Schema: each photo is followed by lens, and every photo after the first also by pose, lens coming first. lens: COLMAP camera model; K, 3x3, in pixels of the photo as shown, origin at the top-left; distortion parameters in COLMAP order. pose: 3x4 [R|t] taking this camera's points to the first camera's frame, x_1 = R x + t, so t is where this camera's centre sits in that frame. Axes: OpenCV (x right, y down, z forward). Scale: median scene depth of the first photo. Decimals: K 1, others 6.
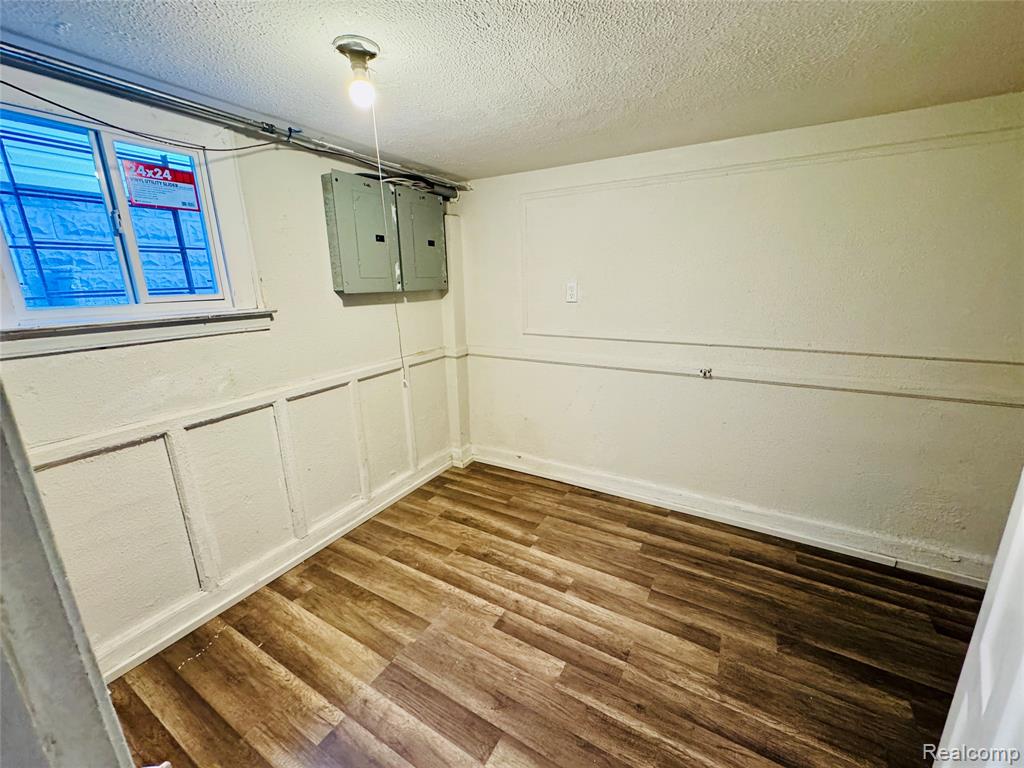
lens RADIAL K [[407.6, 0, 513.9], [0, 407.6, 386.4], [0, 0, 1]] dist [-0.001588, 0.000267]
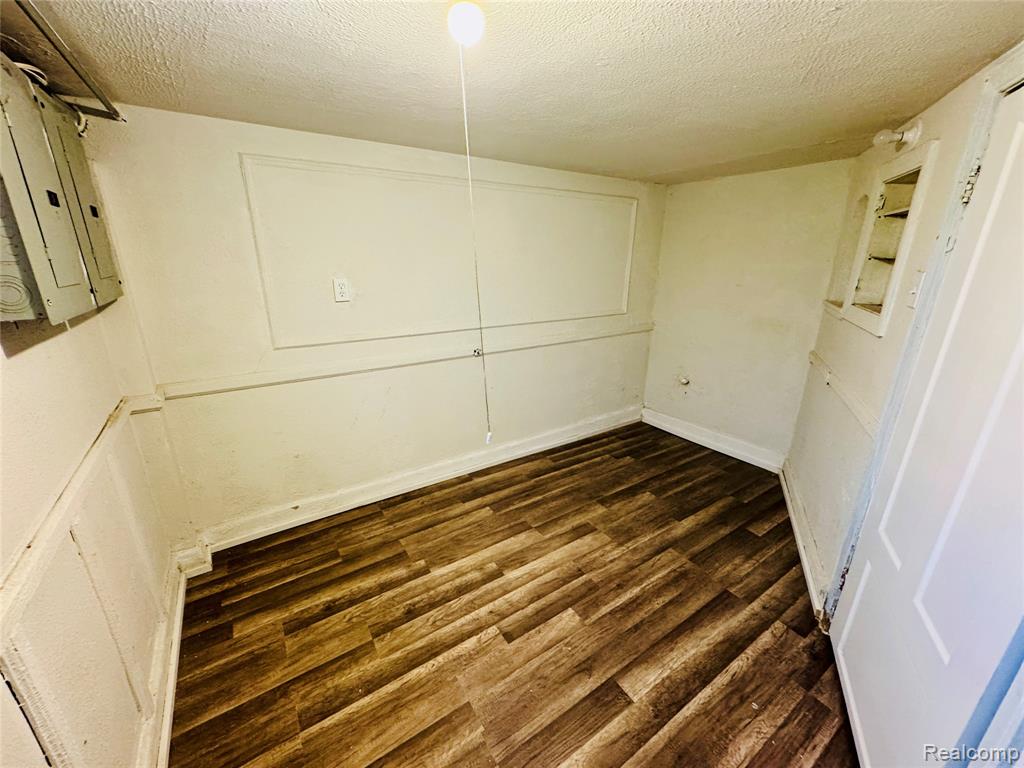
lens RADIAL K [[407.6, 0, 512.6], [0, 407.6, 380.8], [0, 0, 1]] dist [-0.001588, 0.000267]
pose [[0.444854, -0.245881, 0.861190, -0.629565], [0.213133, 0.963014, 0.164857, -0.147969], [-0.869873, 0.110210, 0.480806, 0.392729]]
